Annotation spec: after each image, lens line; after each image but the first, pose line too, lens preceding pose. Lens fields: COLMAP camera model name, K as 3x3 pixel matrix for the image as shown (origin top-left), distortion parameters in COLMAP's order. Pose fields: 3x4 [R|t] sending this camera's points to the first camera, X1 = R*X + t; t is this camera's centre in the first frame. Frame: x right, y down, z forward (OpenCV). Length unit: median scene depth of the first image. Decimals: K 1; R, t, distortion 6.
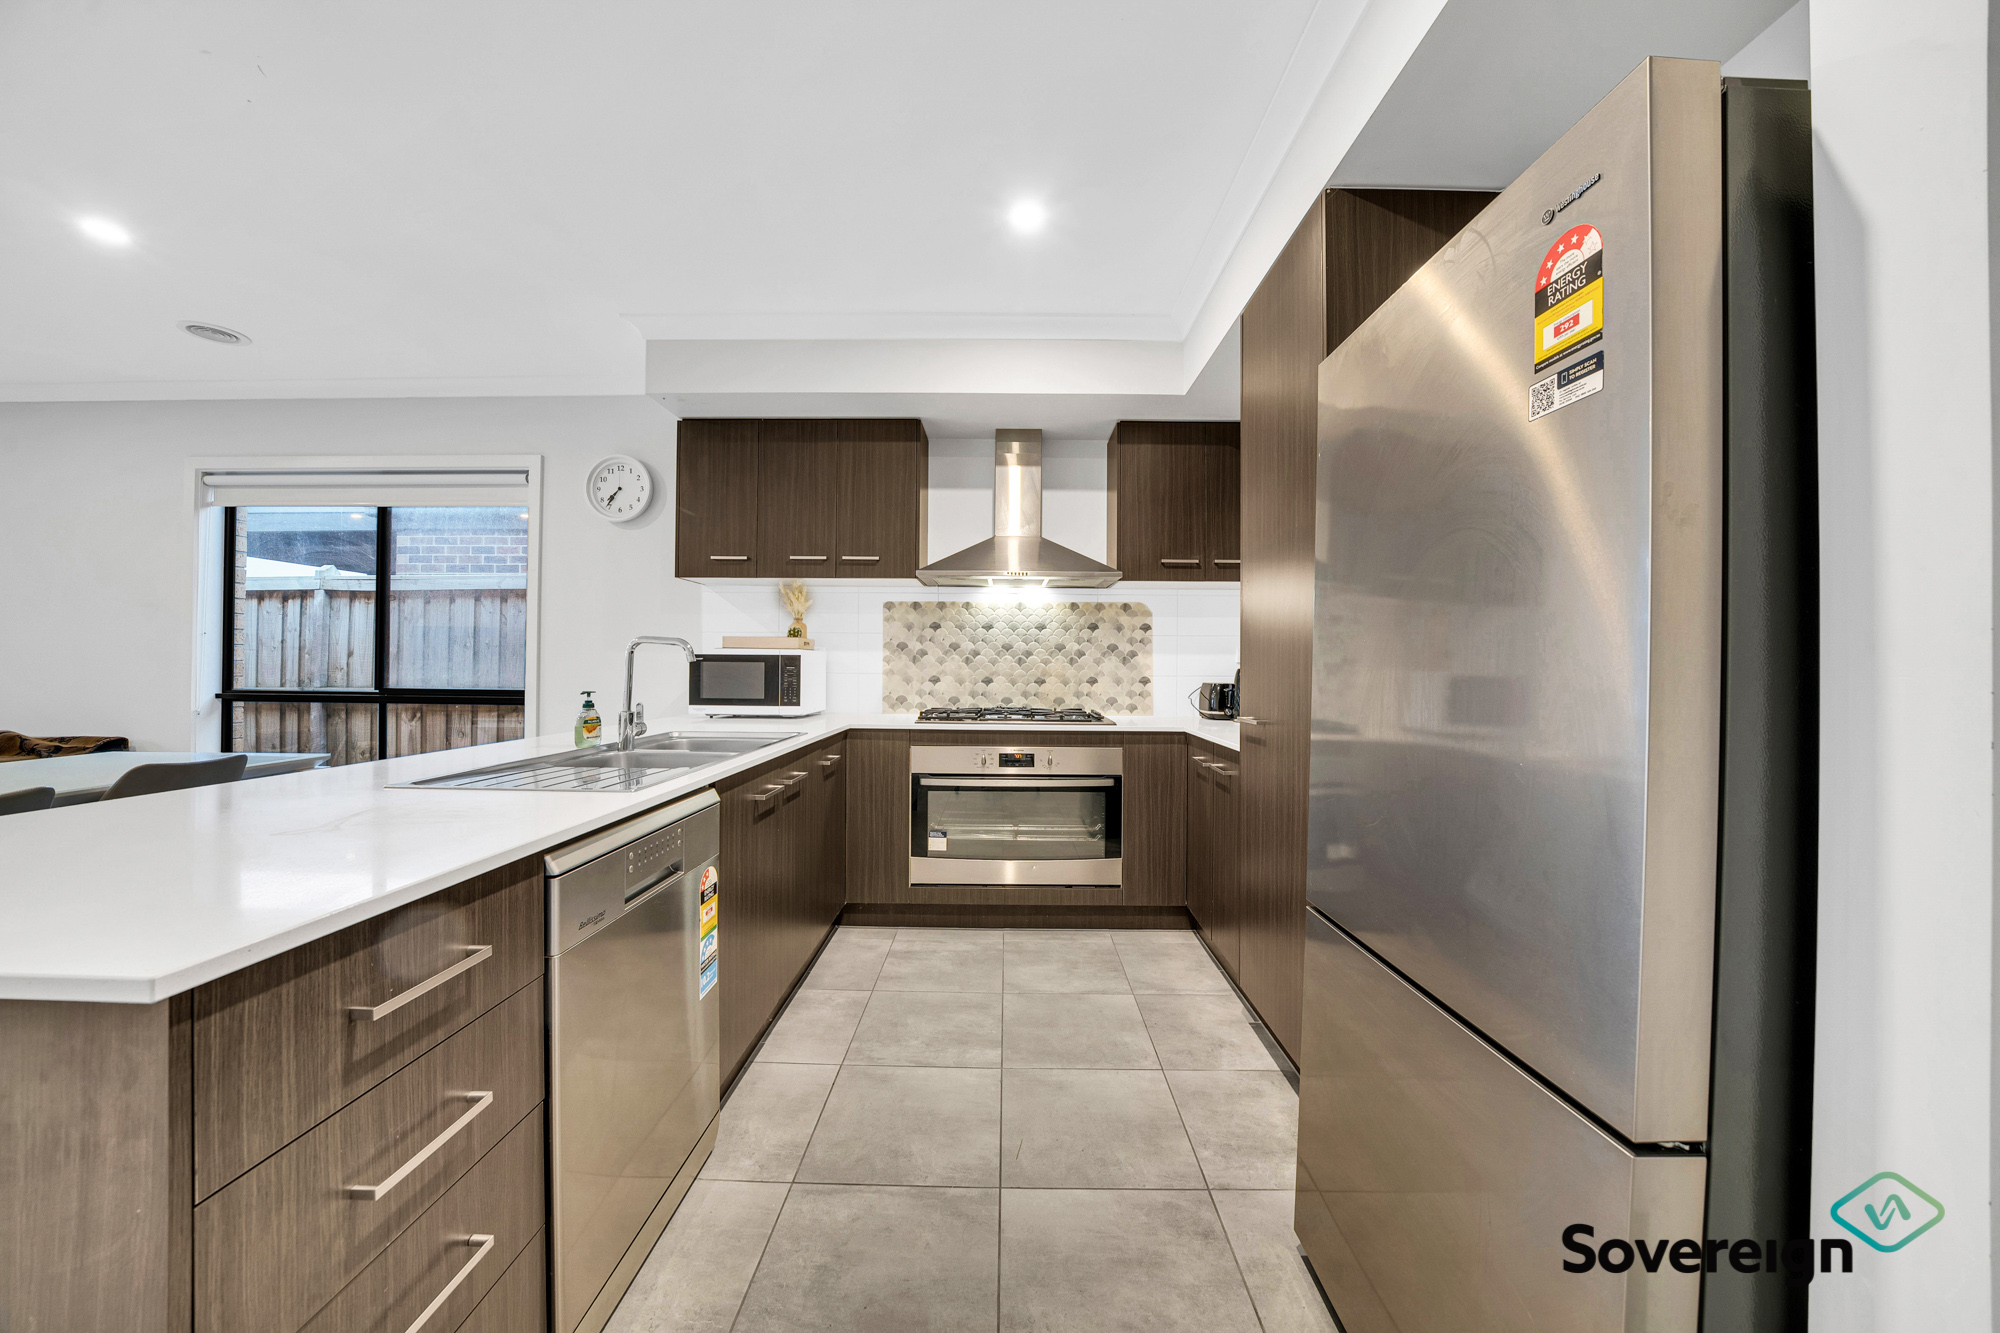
lens RADIAL K [[702.4, 0, 1009.2], [0, 702.4, 677.1], [0, 0, 1]] dist [-0.020842, 0.000382]
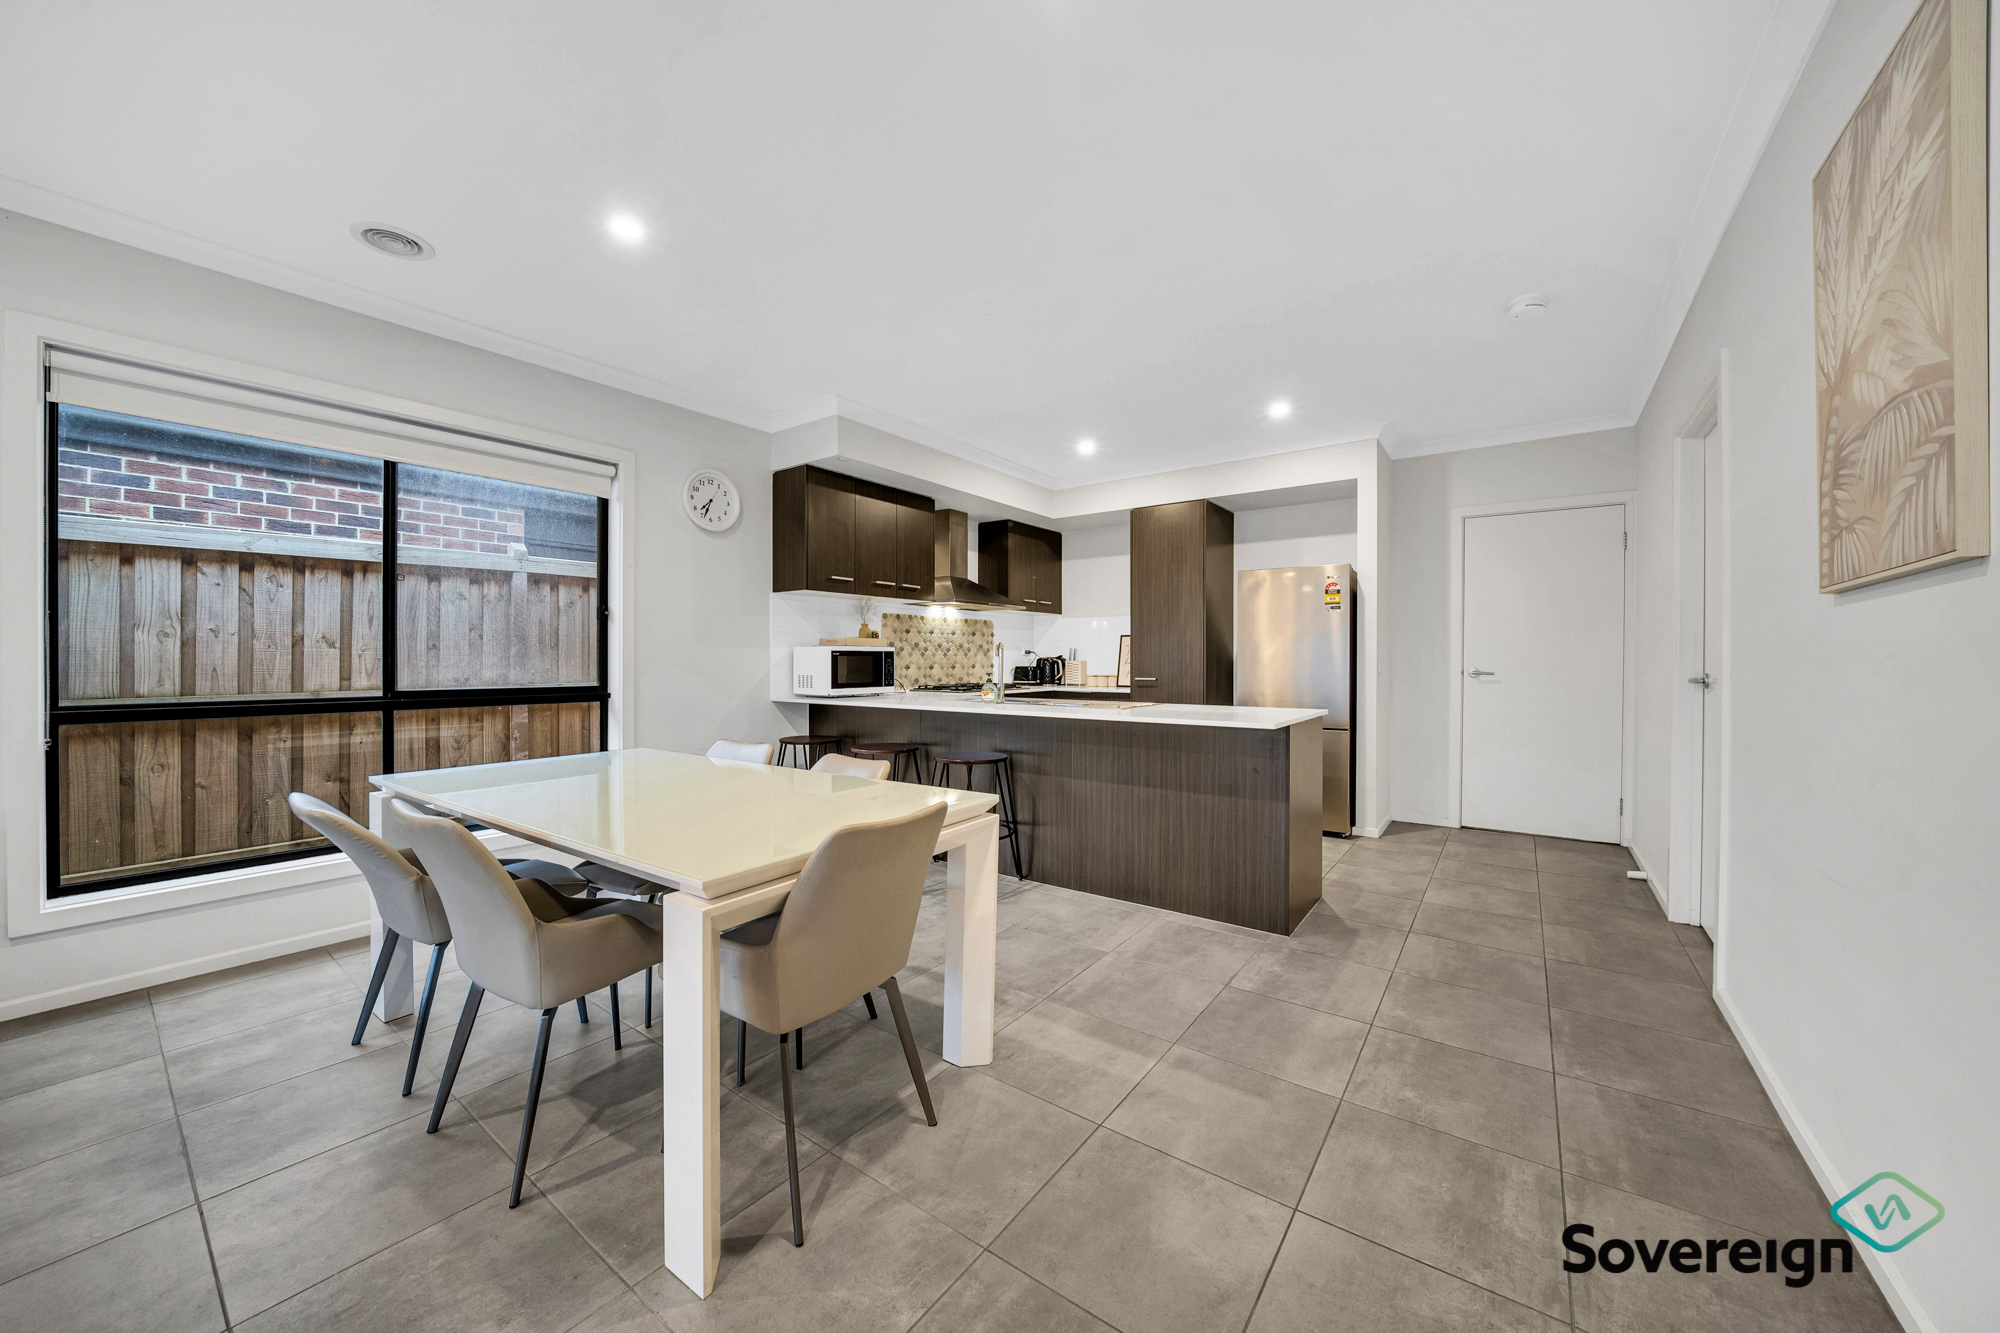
lens RADIAL K [[702.4, 0, 1004.2], [0, 702.4, 658.0], [0, 0, 1]] dist [-0.020842, 0.000382]
pose [[0.583354, -0.006381, 0.812193, -1.212245], [0.017544, 0.999835, -0.004746, -0.005562], [-0.812028, 0.017018, 0.583370, -0.027292]]
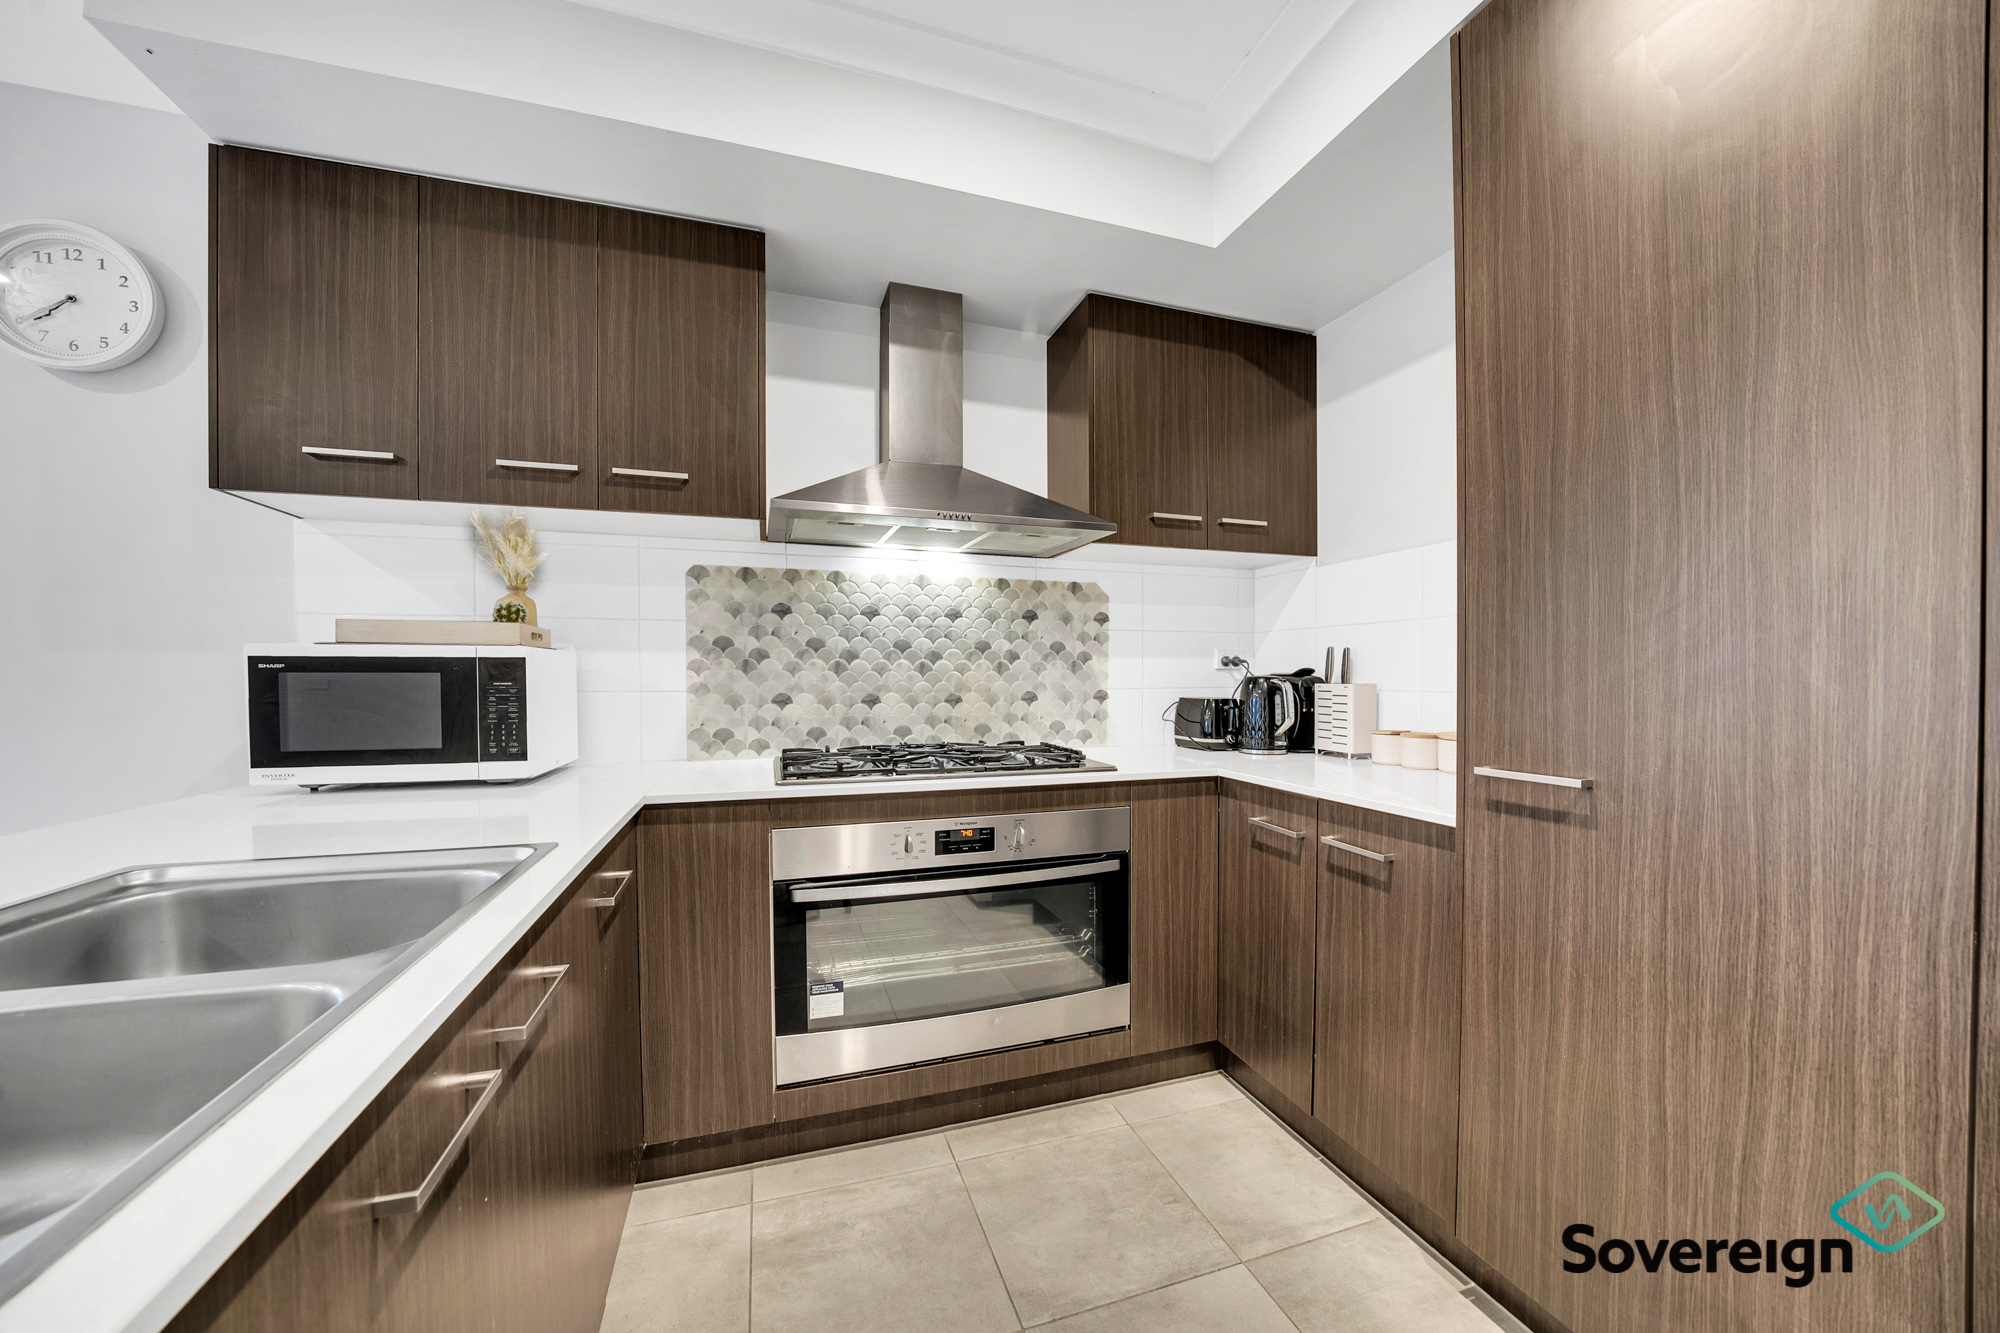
lens RADIAL K [[702.4, 0, 991.9], [0, 702.4, 701.1], [0, 0, 1]] dist [-0.020842, 0.000382]
pose [[0.949896, -0.019173, 0.311977, -0.125379], [0.012460, 0.999646, 0.023499, -0.007500], [-0.312317, -0.018435, 0.949799, 0.388866]]
